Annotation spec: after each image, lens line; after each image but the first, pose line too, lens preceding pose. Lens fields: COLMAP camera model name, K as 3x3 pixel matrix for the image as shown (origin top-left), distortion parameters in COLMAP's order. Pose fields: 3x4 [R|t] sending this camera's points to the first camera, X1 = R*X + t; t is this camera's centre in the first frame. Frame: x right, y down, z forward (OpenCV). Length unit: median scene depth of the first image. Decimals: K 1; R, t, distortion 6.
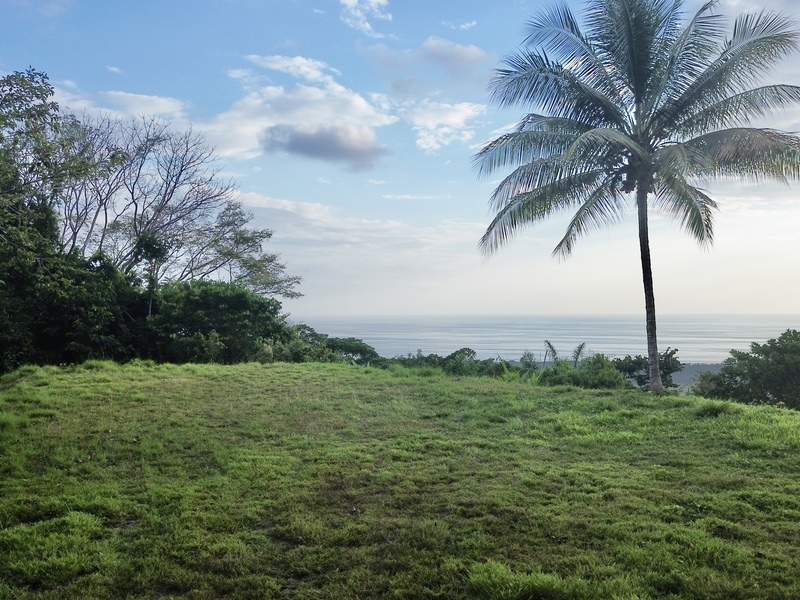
lens RADIAL K [[750.7, 0, 399.6], [0, 750.7, 297.8], [0, 0, 1]] dist [0.093206, -0.129558]
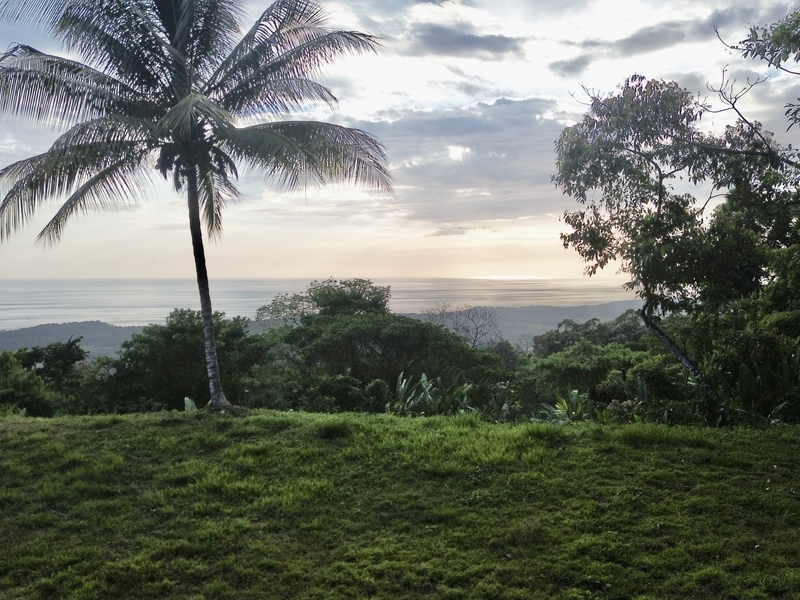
lens RADIAL K [[749.5, 0, 396.4], [0, 749.5, 301.3], [0, 0, 1]] dist [0.087339, -0.101442]
pose [[0.635072, -0.029336, 0.771896, -0.166932], [-0.009892, 0.998888, 0.046101, -0.035293], [-0.772390, -0.036913, 0.634076, 0.251858]]
